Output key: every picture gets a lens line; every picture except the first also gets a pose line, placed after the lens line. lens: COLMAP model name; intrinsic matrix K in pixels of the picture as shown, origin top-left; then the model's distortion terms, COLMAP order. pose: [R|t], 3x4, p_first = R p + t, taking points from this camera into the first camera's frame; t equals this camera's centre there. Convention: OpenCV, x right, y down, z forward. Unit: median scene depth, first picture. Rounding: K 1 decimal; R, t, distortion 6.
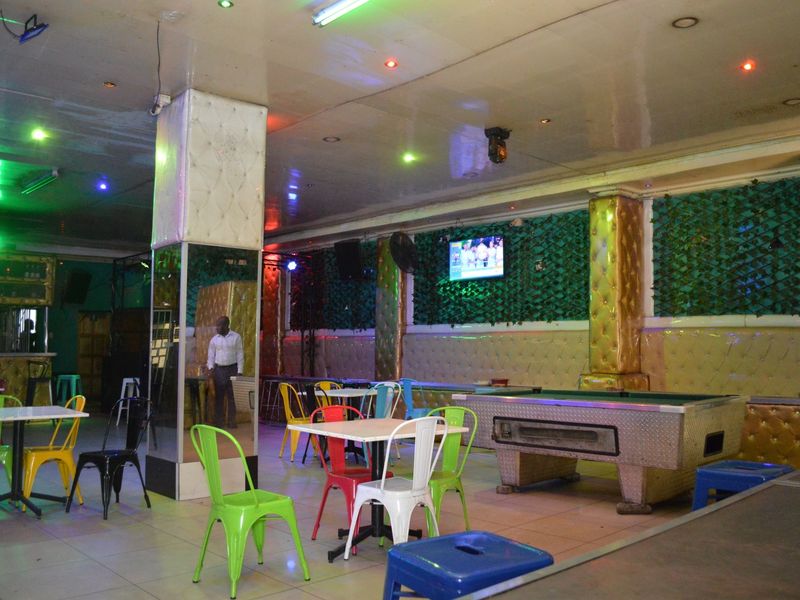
lens RADIAL K [[726.9, 0, 400.0], [0, 726.9, 300.0], [0, 0, 1]] dist [-0.091717, 0.000093]
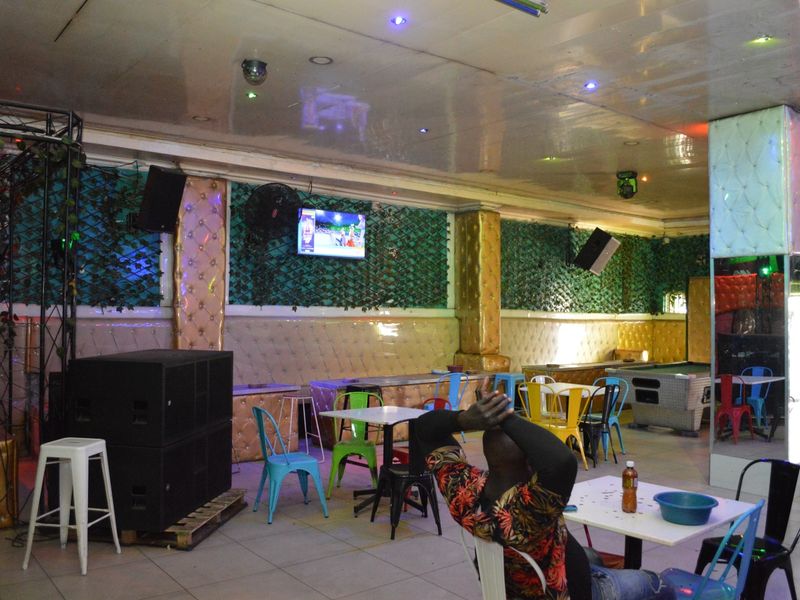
lens RADIAL K [[726.9, 0, 400.0], [0, 726.9, 300.0], [0, 0, 1]] dist [-0.091717, 0.000093]
pose [[0.089819, 0.020687, 0.995743, -0.782555], [-0.072317, 0.997281, -0.014196, 0.030621], [-0.993329, -0.070735, 0.091071, 0.846881]]
